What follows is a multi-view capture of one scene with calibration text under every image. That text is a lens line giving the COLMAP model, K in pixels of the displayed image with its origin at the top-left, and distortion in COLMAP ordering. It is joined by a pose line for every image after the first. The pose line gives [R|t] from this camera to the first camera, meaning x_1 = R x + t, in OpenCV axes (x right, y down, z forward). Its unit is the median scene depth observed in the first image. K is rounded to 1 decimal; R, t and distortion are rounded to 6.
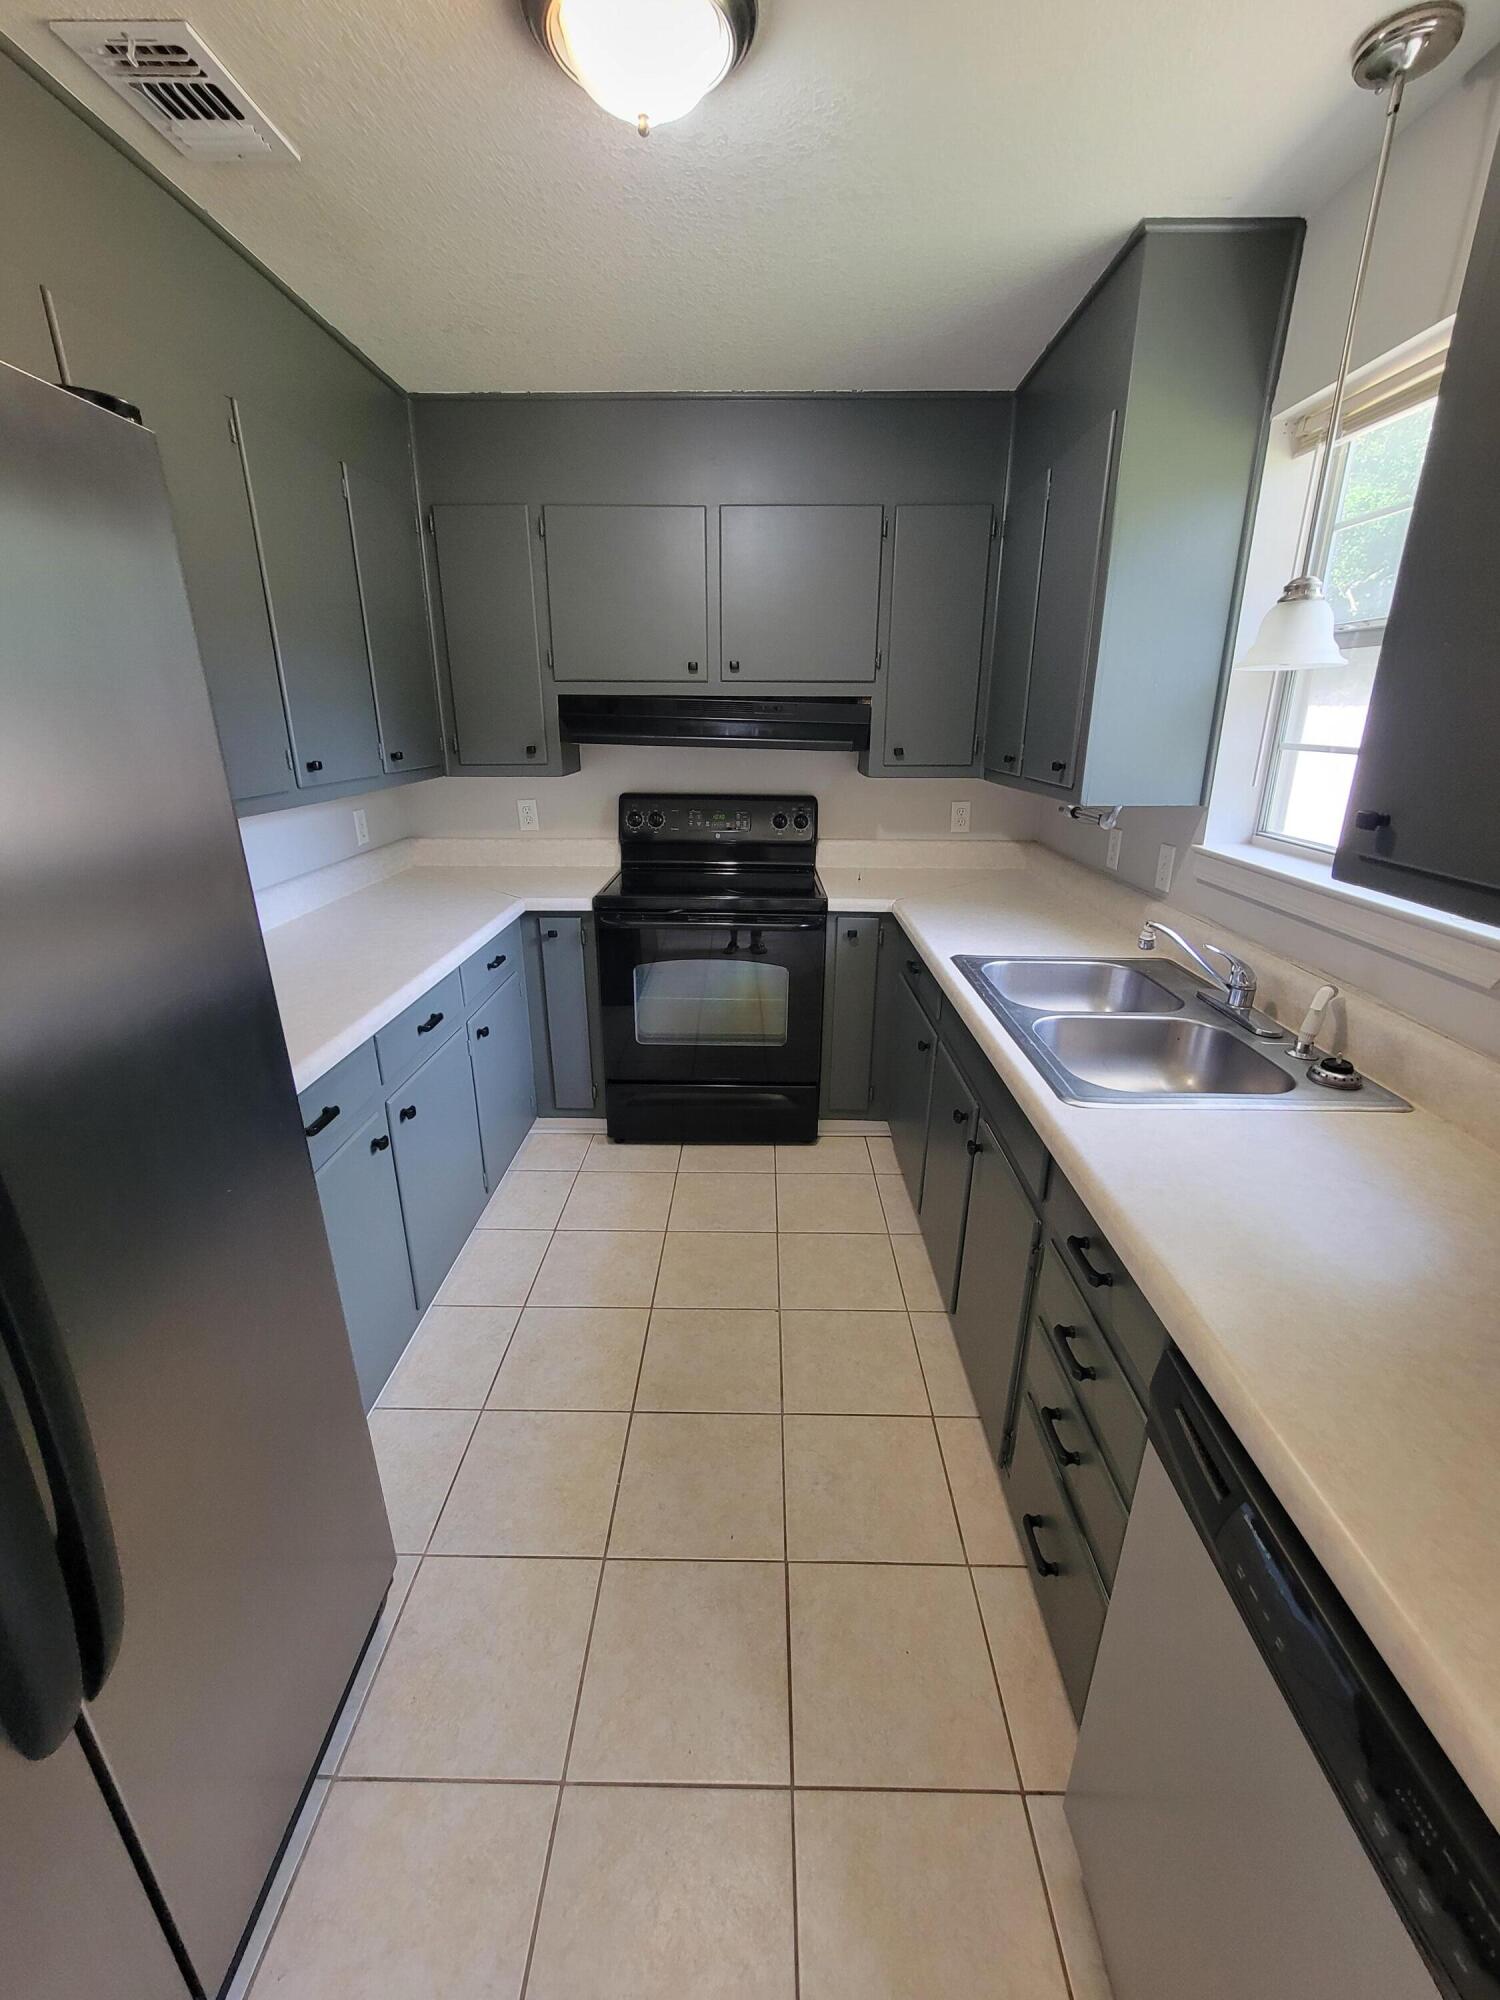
lens RADIAL K [[821.2, 0, 754.7], [0, 821.2, 996.9], [0, 0, 1]] dist [-0.001831, 0.000841]
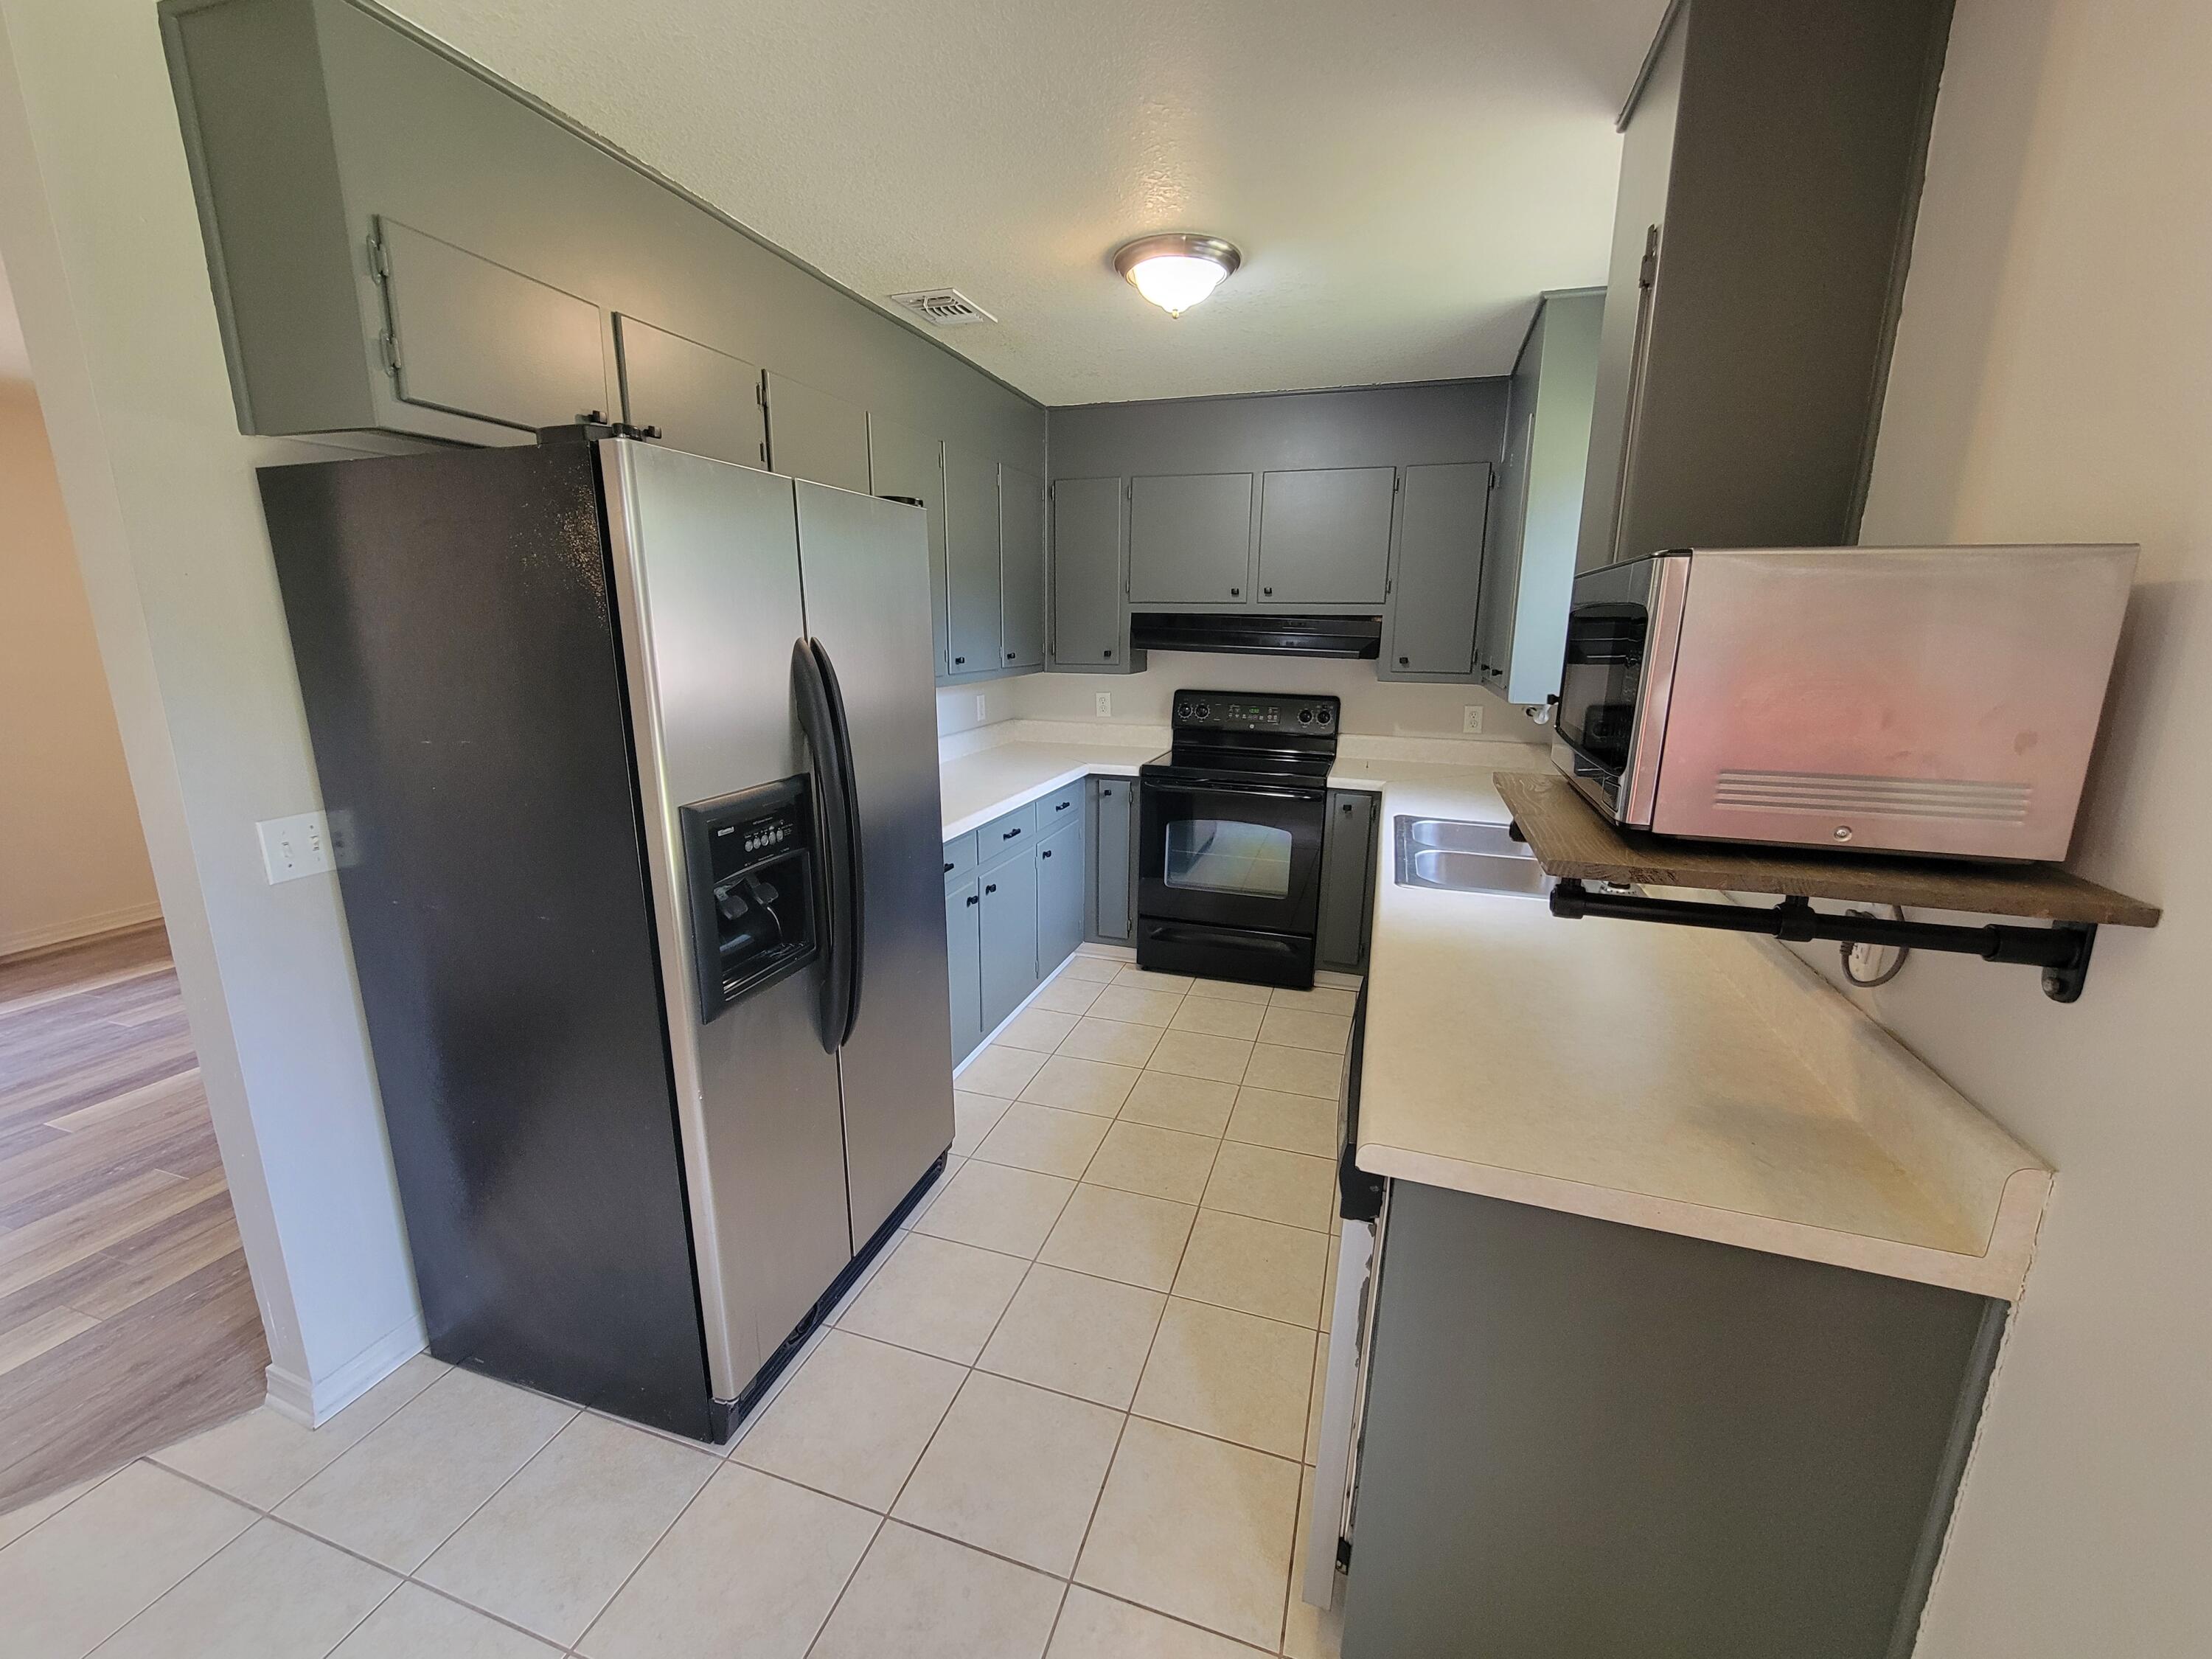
lens RADIAL K [[908.2, 0, 1096.4], [0, 908.2, 836.2], [0, 0, 1]] dist [-0.001831, 0.000841]
pose [[0.953613, 0.074372, -0.291704, 0.165460], [-0.103456, 0.990947, -0.085562, 0.120066], [0.282700, 0.111772, 0.952674, -0.373349]]
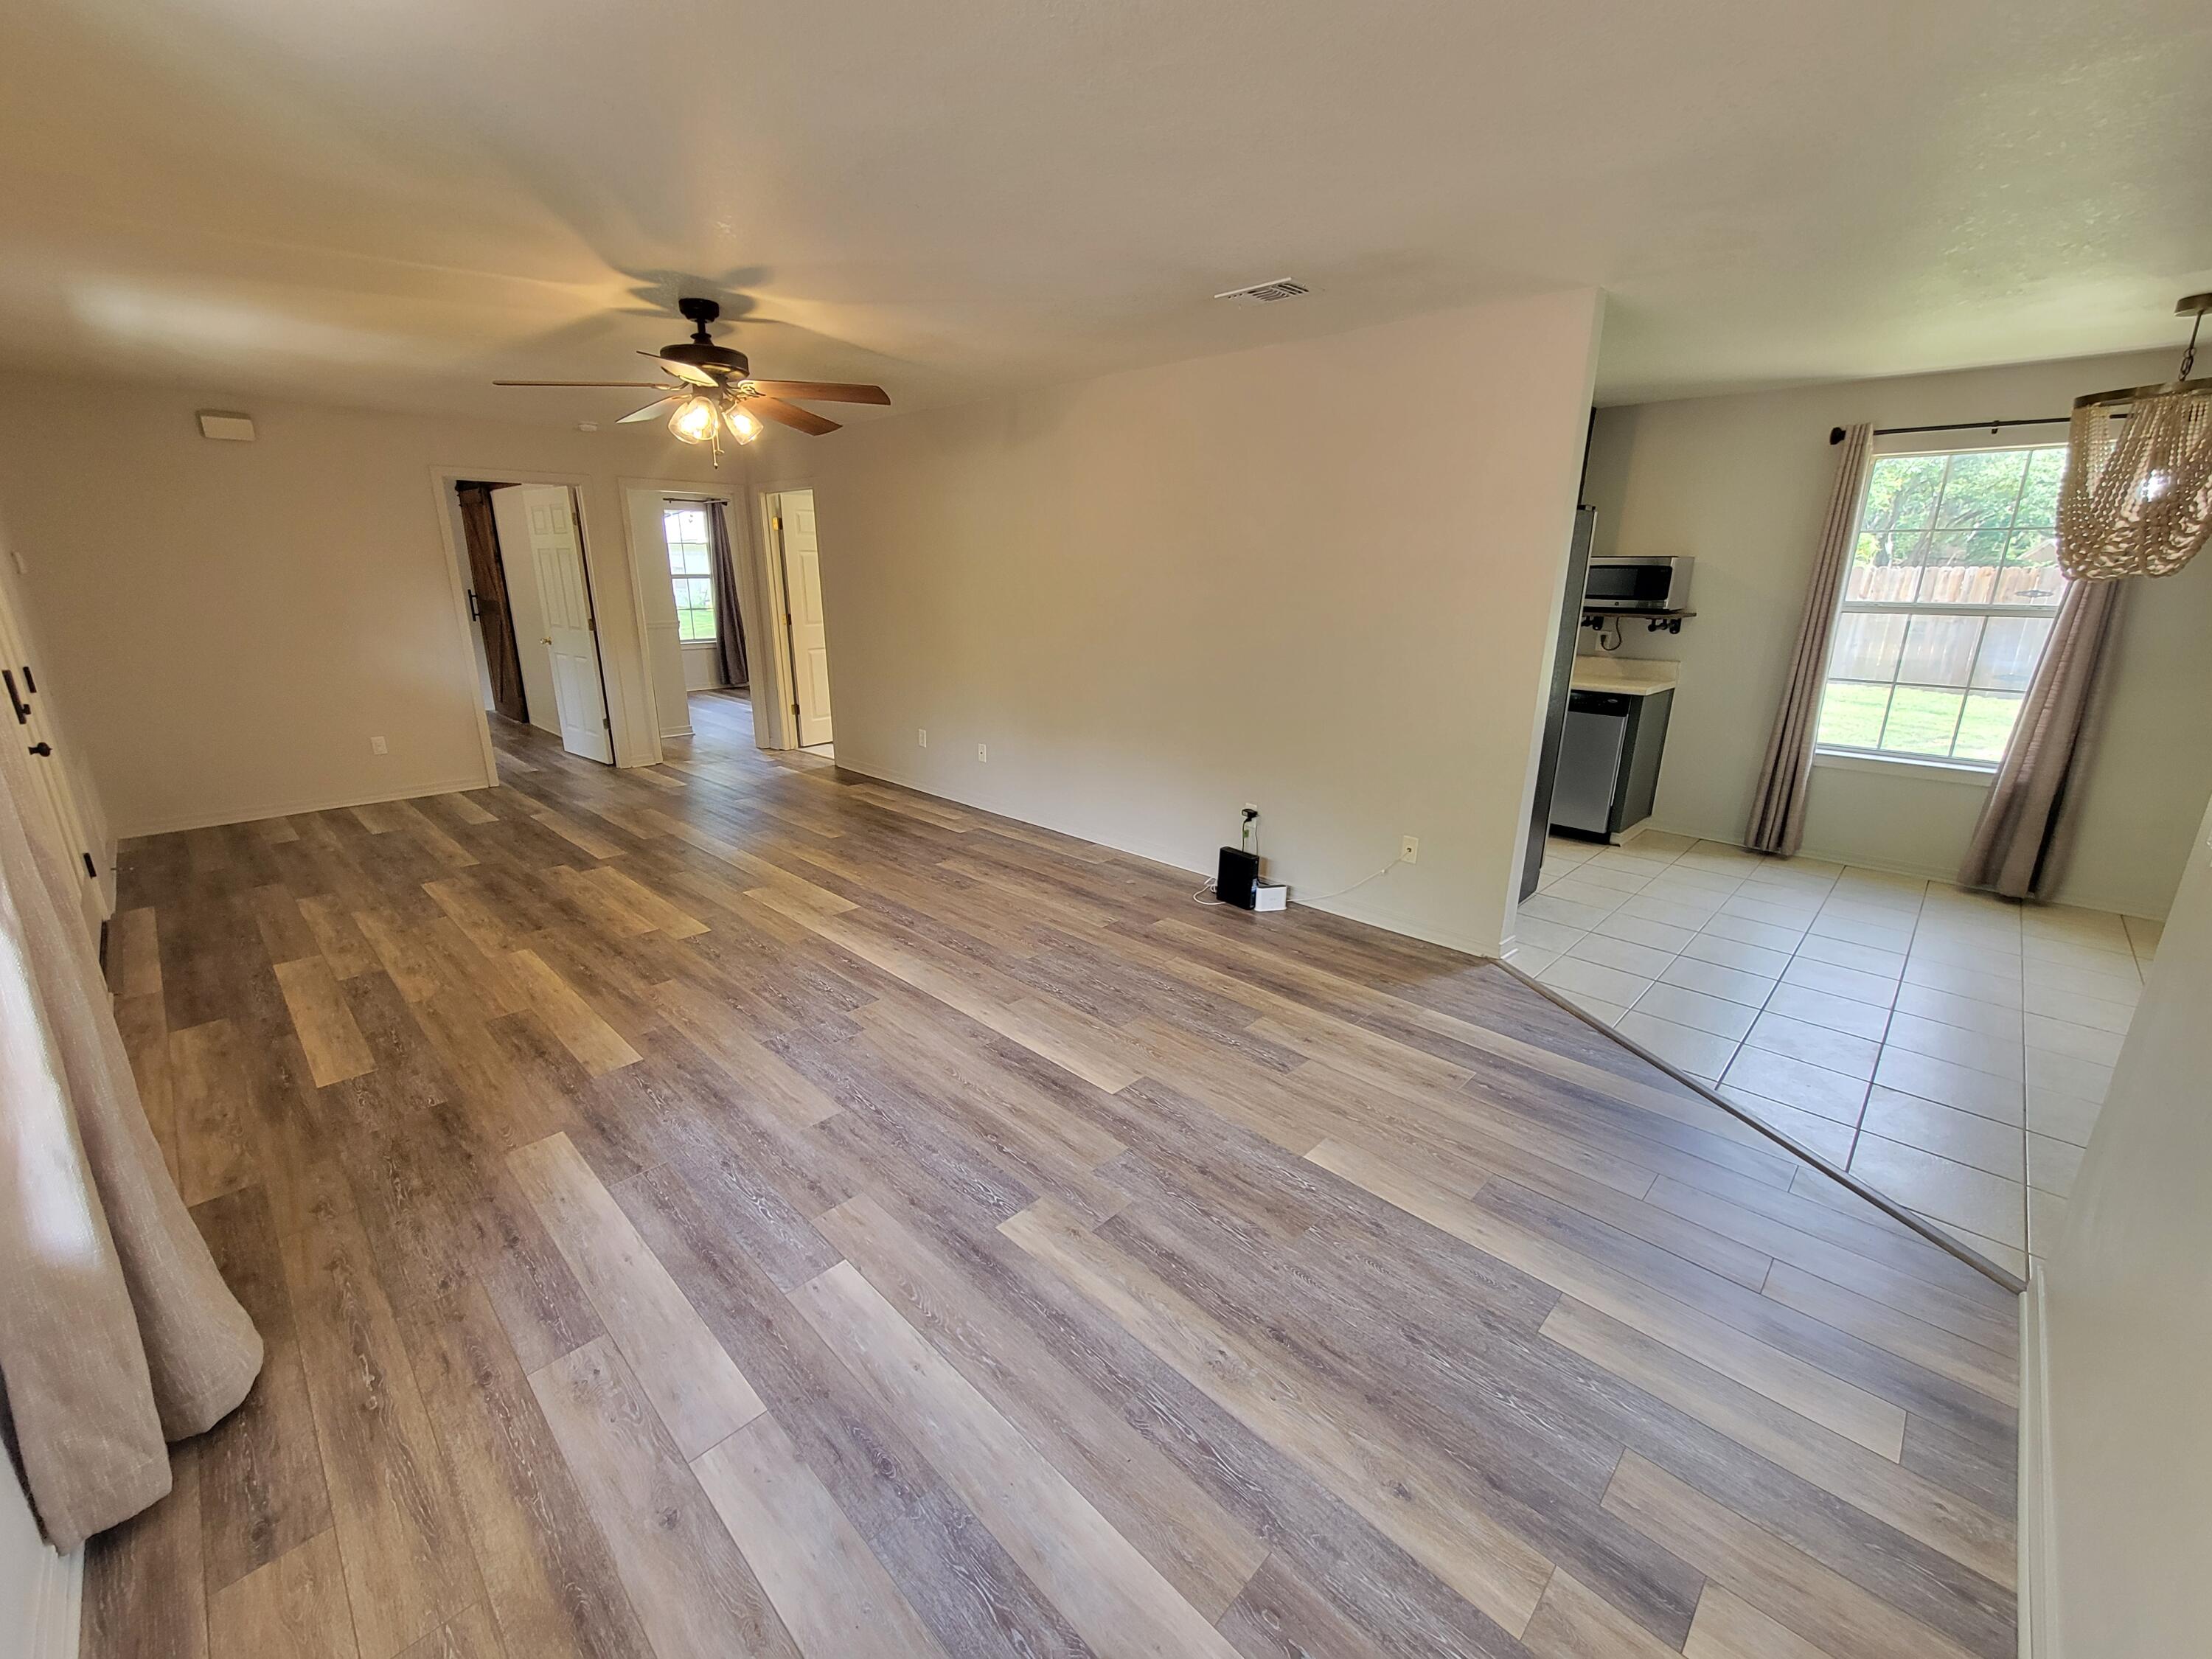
lens RADIAL K [[908.2, 0, 1095.9], [0, 908.2, 818.2], [0, 0, 1]] dist [-0.001831, 0.000841]
pose [[0.694391, -0.200951, 0.690971, -1.971876], [0.227541, 0.972265, 0.054092, 0.112189], [-0.682676, 0.119663, 0.720856, -0.468225]]
